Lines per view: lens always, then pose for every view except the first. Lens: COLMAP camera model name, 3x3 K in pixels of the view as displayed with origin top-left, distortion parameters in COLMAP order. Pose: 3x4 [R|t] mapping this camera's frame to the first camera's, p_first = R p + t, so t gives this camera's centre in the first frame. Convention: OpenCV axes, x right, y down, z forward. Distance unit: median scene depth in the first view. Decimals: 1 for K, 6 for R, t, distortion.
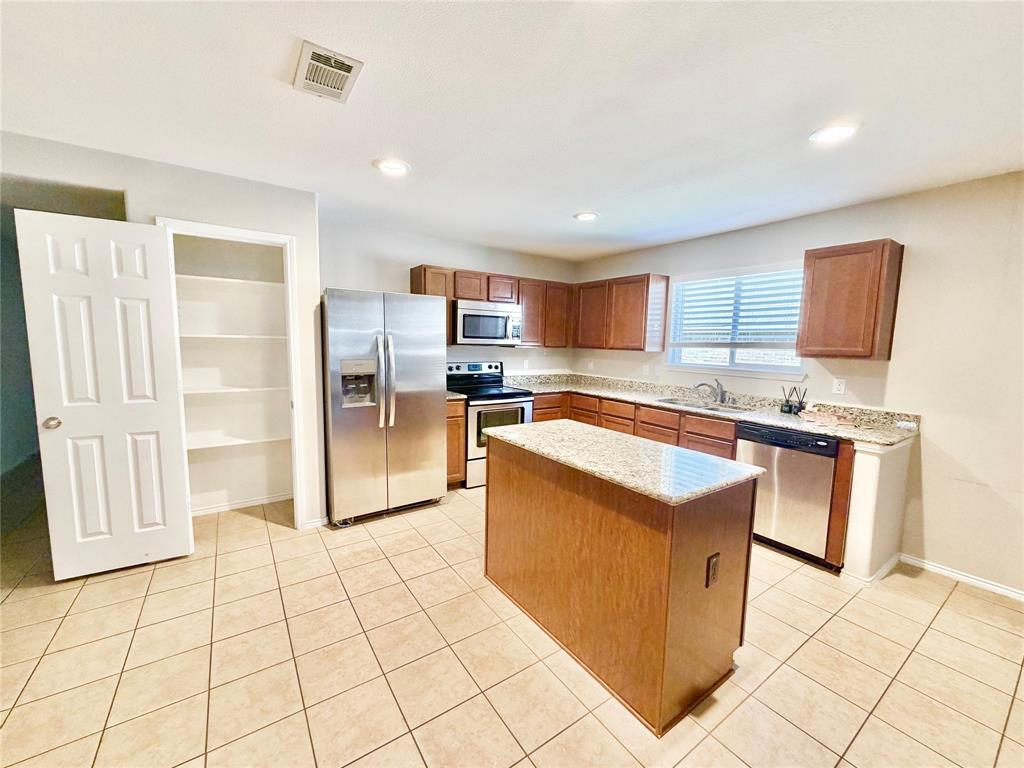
lens RADIAL K [[409.7, 0, 512.0], [0, 409.7, 384.0], [0, 0, 1]] dist [0.000712, -0.000433]
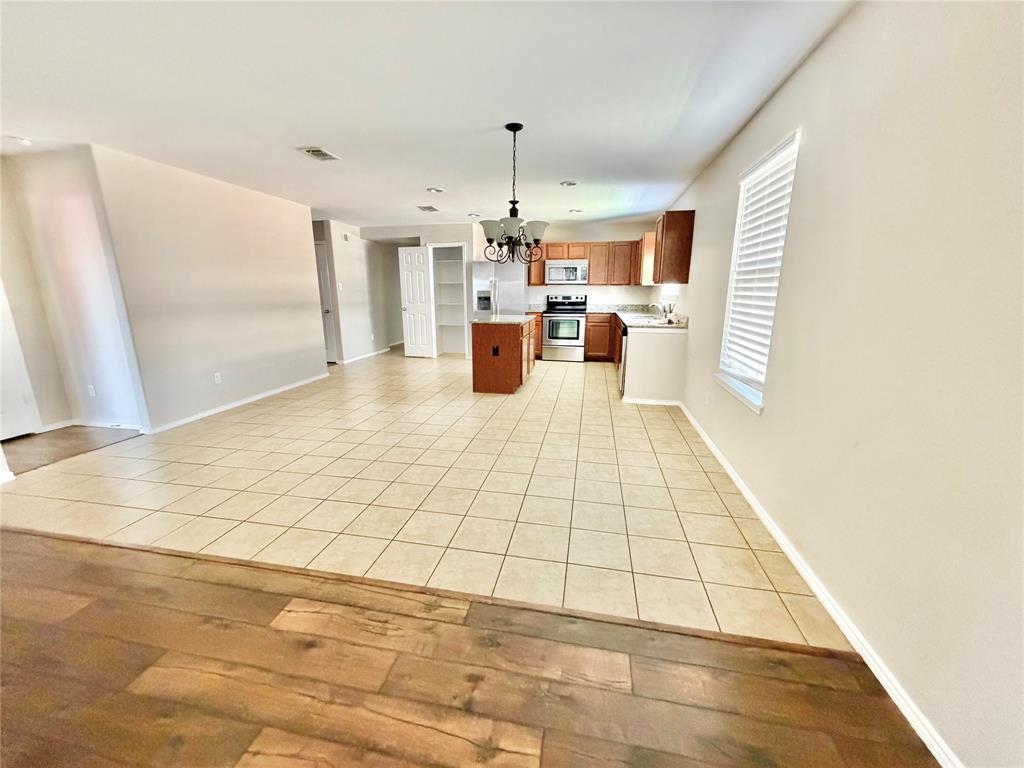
lens RADIAL K [[409.7, 0, 512.0], [0, 409.7, 384.0], [0, 0, 1]] dist [0.000712, -0.000433]
pose [[0.702870, 0.139275, -0.697550, 1.244770], [-0.057826, 0.988586, 0.139117, 0.113888], [0.708964, -0.057445, 0.702901, -0.510880]]
